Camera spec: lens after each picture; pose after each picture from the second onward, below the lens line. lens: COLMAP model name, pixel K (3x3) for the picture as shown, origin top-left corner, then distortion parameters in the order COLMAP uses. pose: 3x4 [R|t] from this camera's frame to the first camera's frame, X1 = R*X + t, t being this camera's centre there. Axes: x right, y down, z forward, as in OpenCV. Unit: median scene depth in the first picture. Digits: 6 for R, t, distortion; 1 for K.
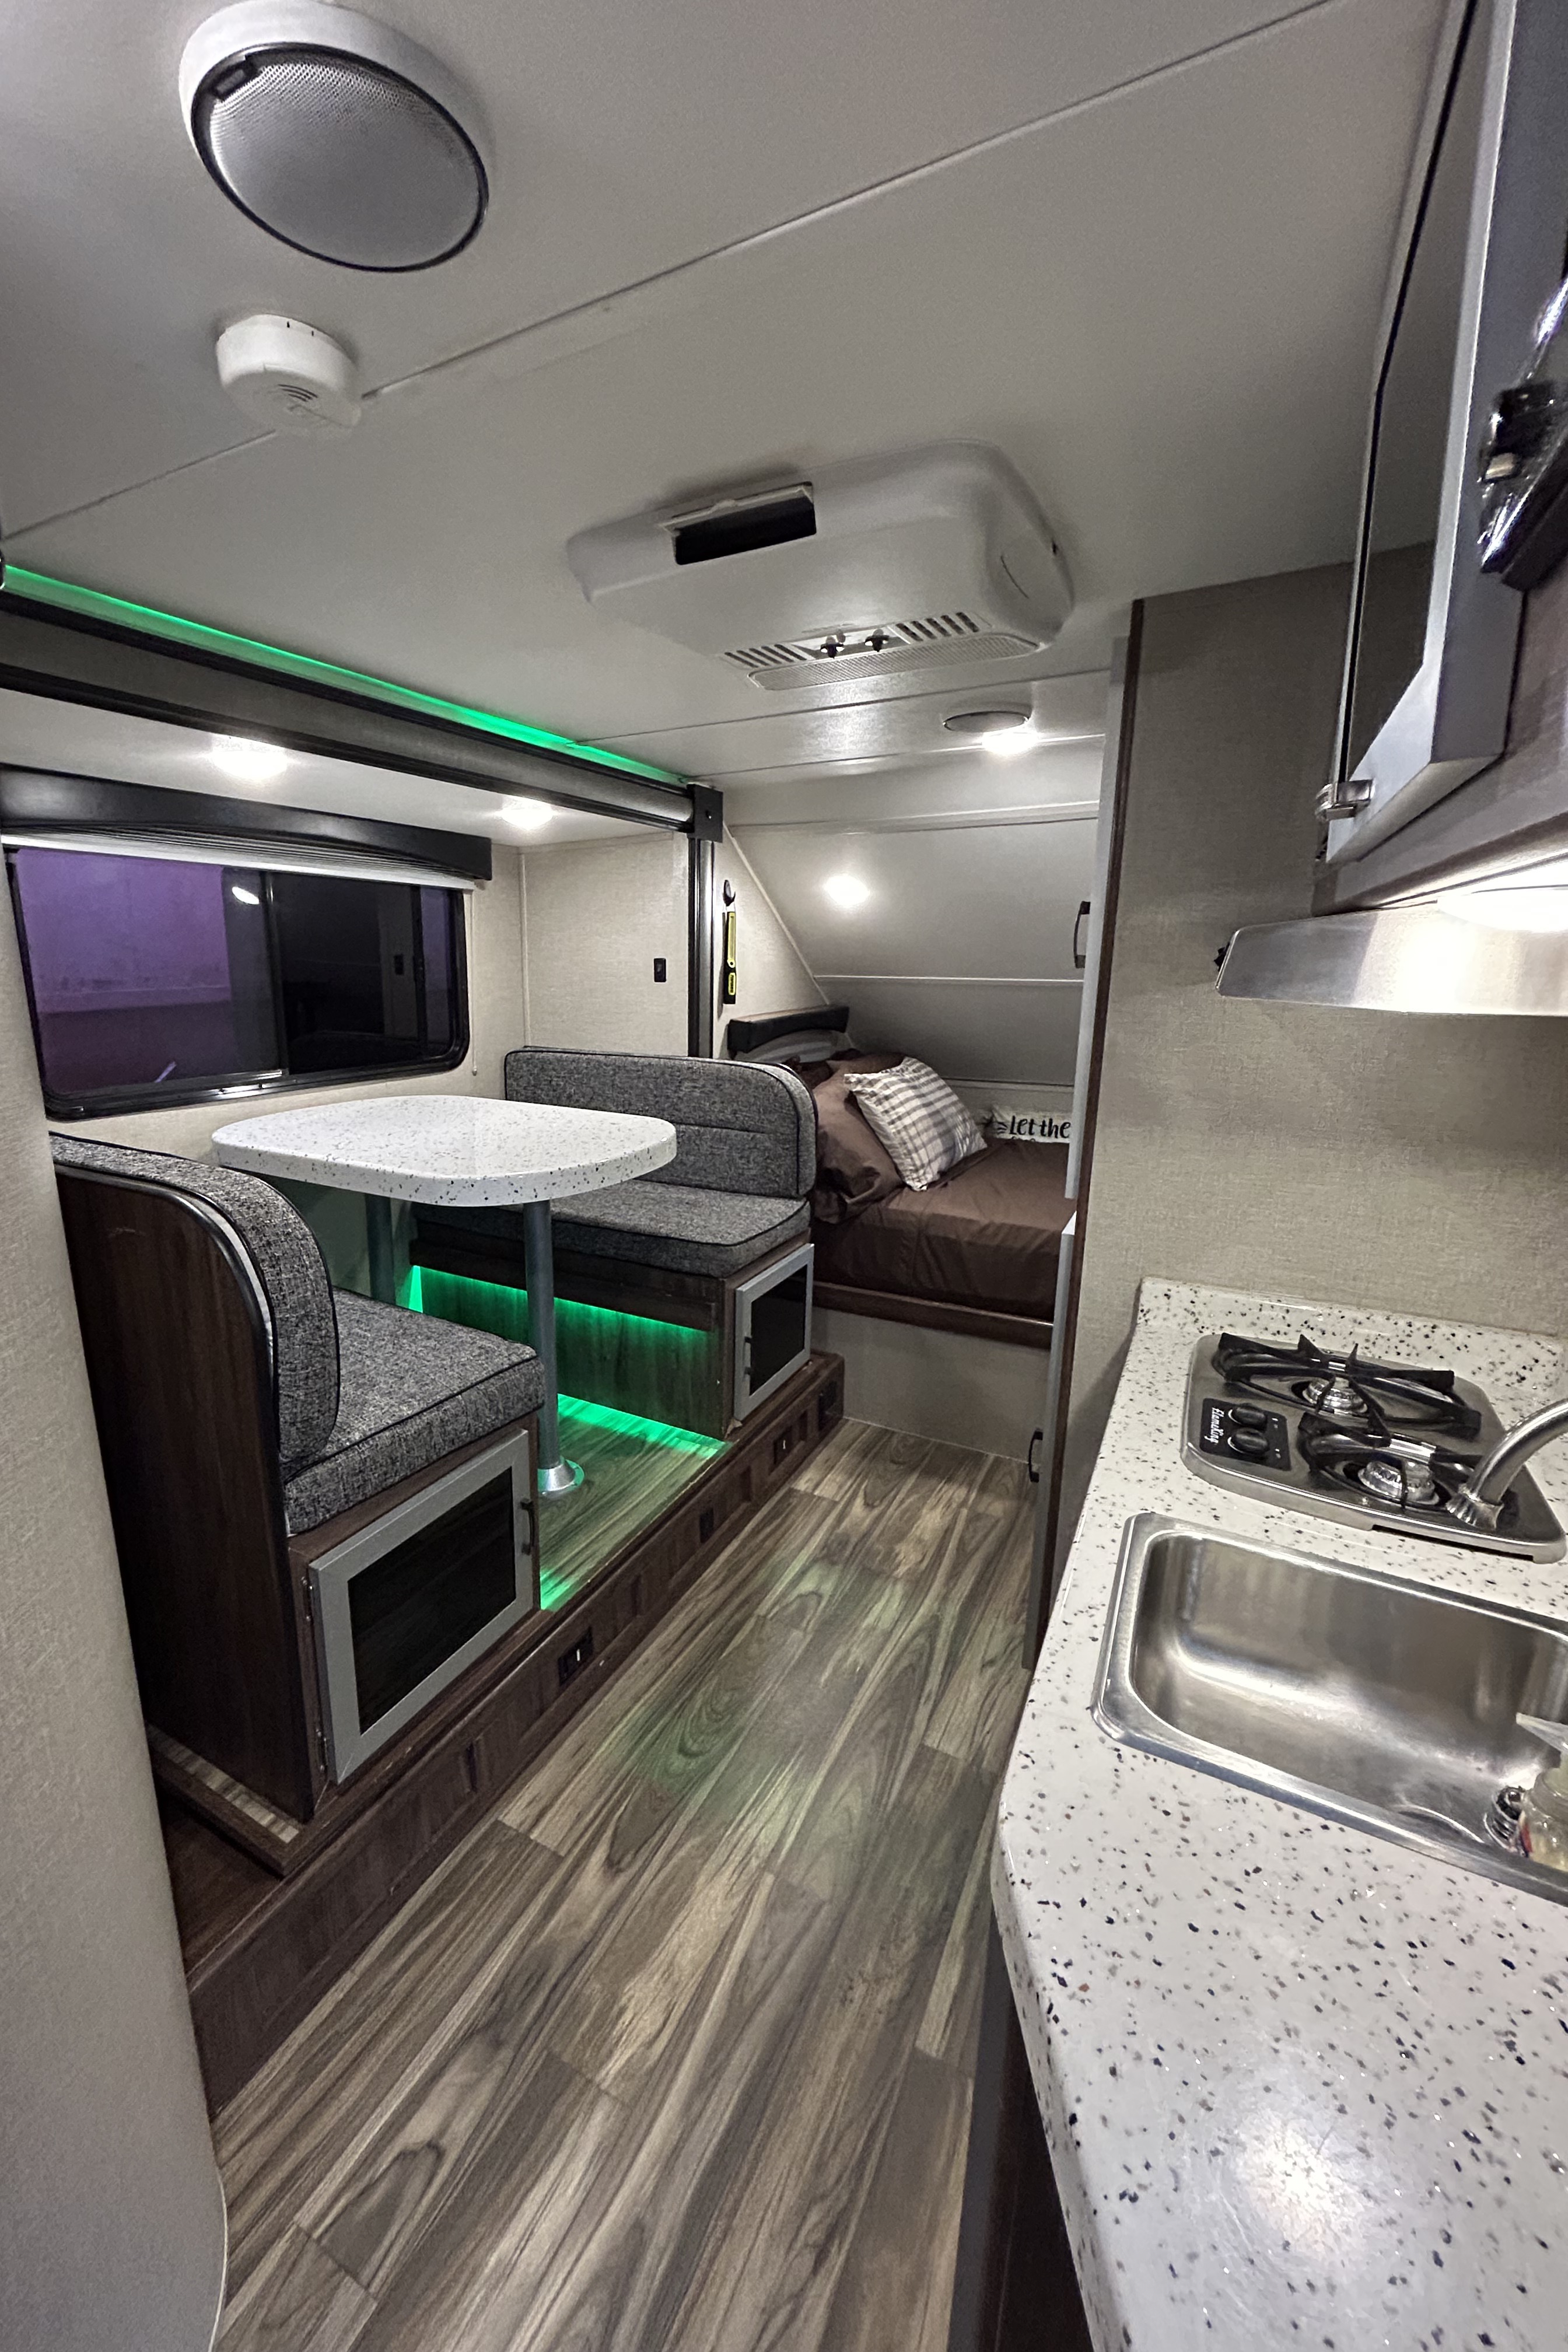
lens RADIAL K [[955.7, 0, 693.7], [0, 955.7, 1169.7], [0, 0, 1]] dist [-0.000816, -0.000480]
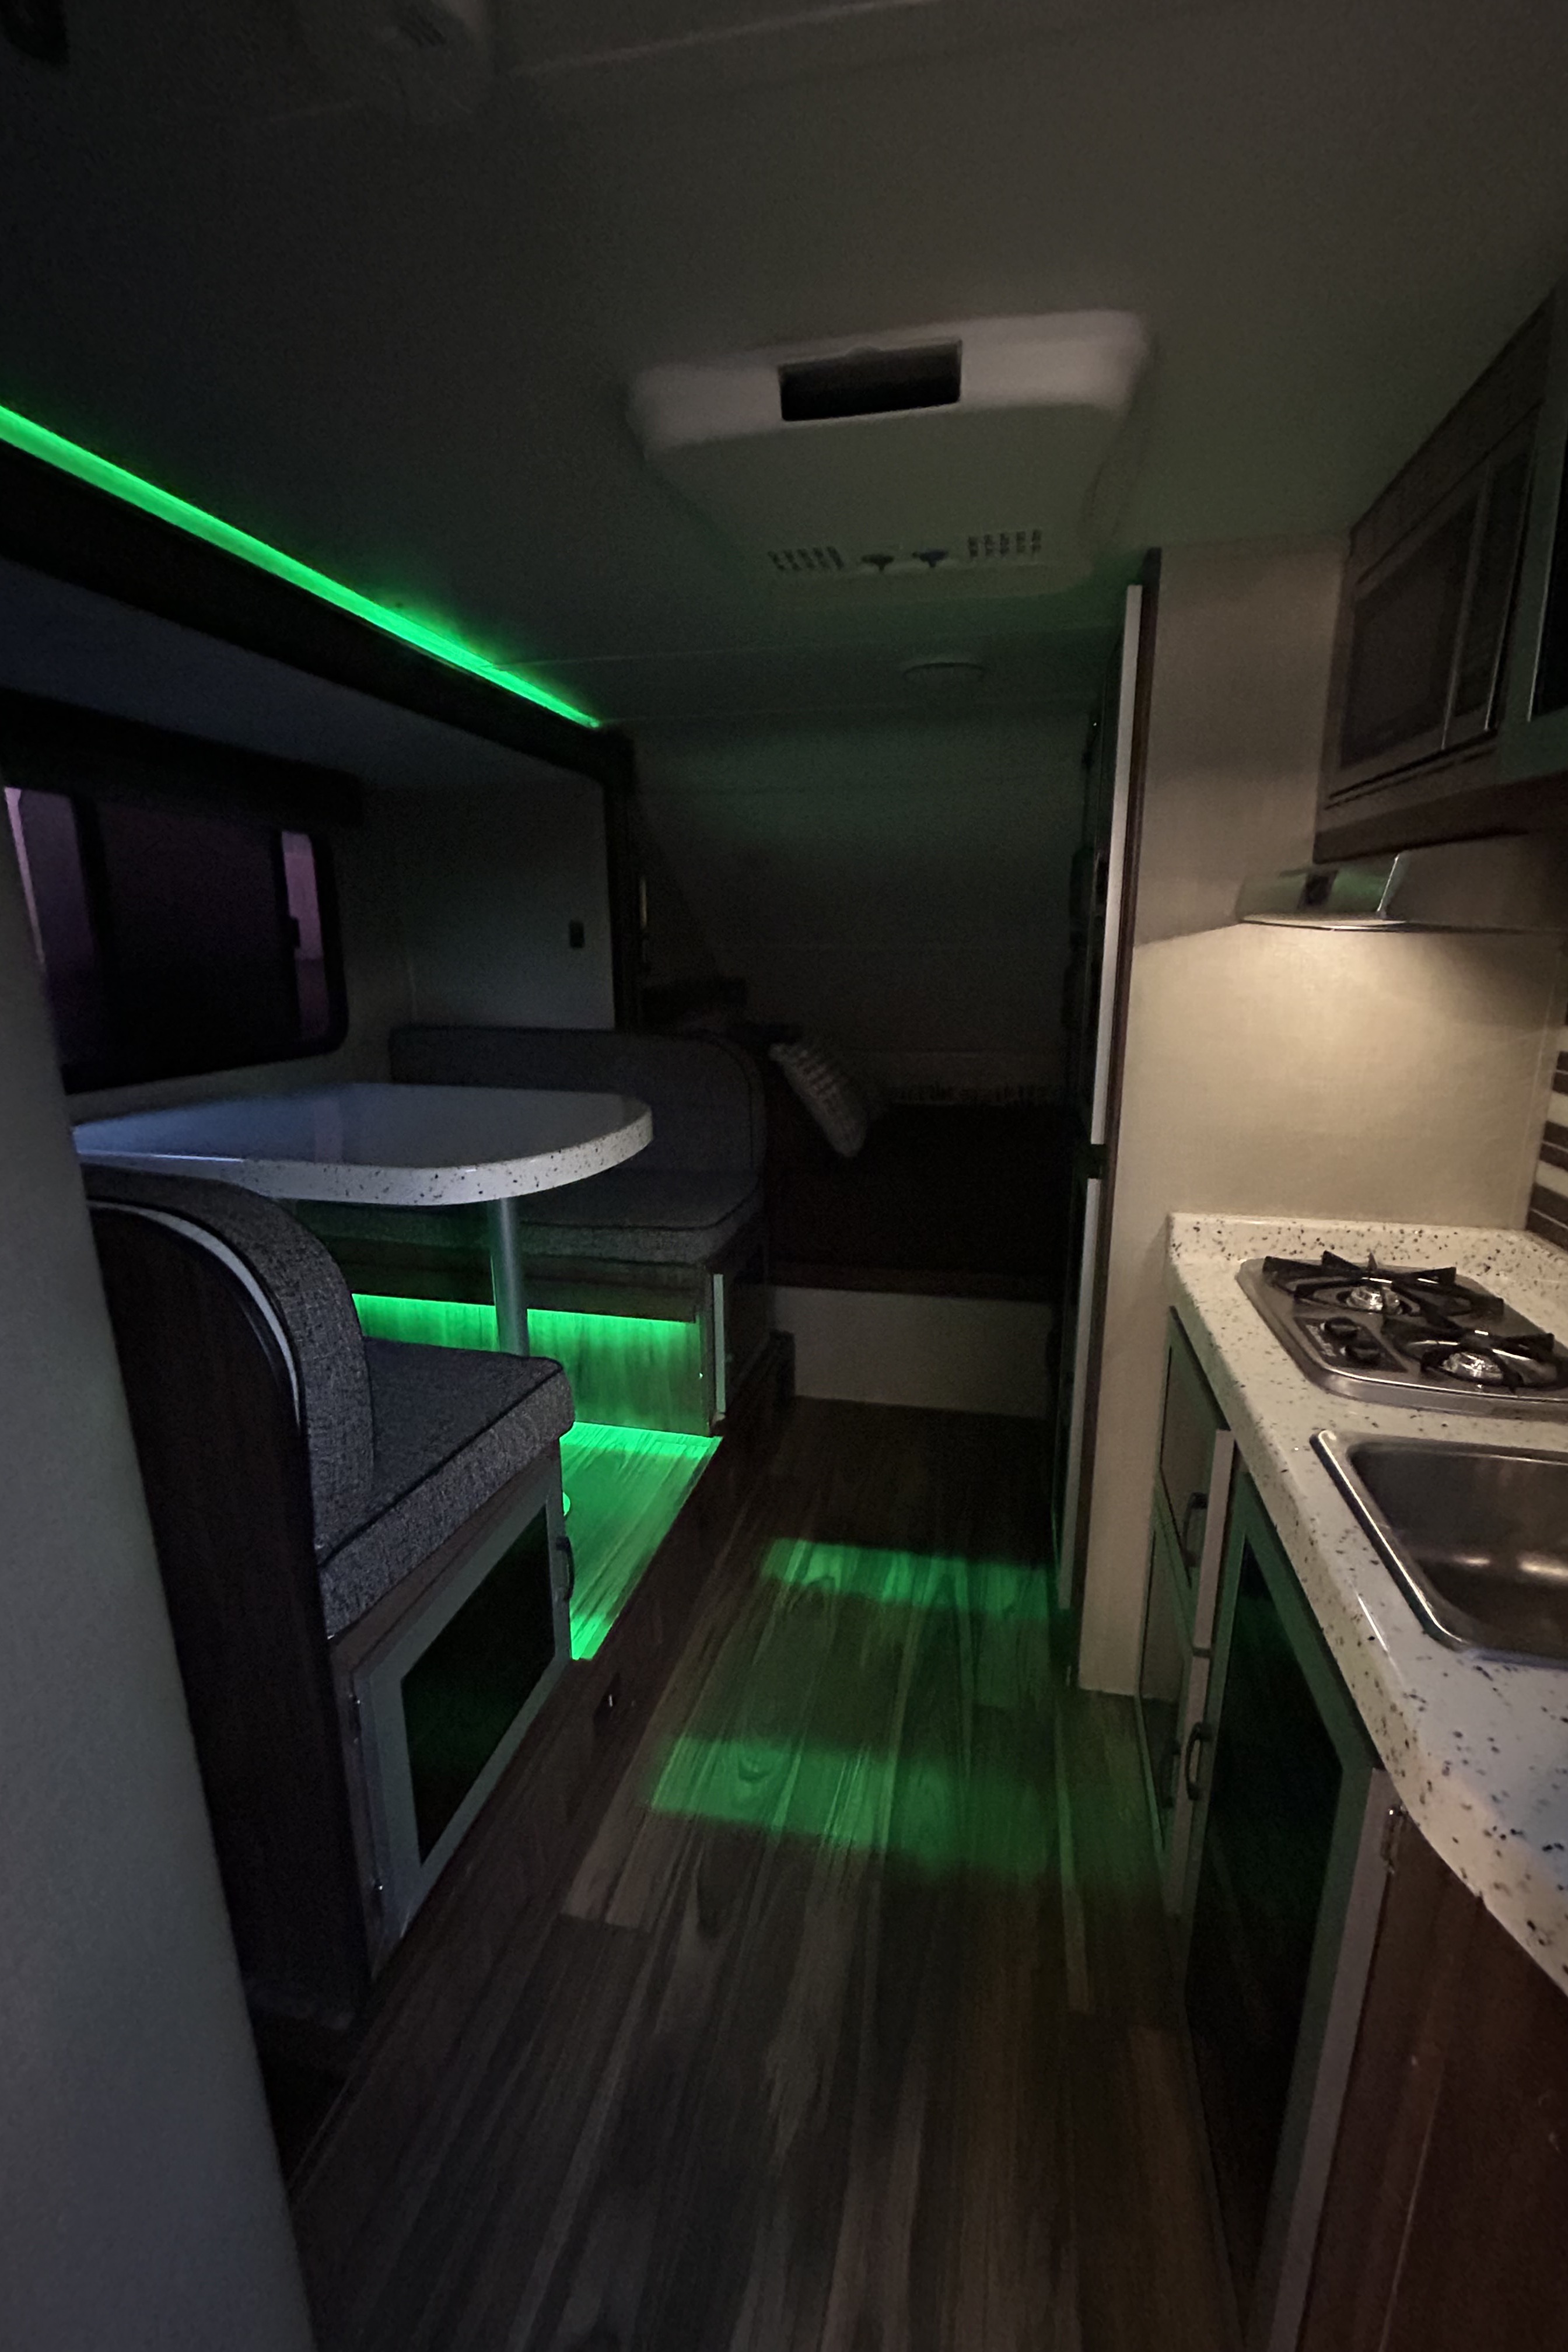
lens RADIAL K [[955.7, 0, 805.9], [0, 955.7, 1168.2], [0, 0, 1]] dist [-0.000816, -0.000480]
pose [[0.951975, -0.076099, 0.296568, -0.215505], [0.072378, 0.997100, 0.023523, 0.011029], [-0.297498, -0.000928, 0.954722, 0.126947]]
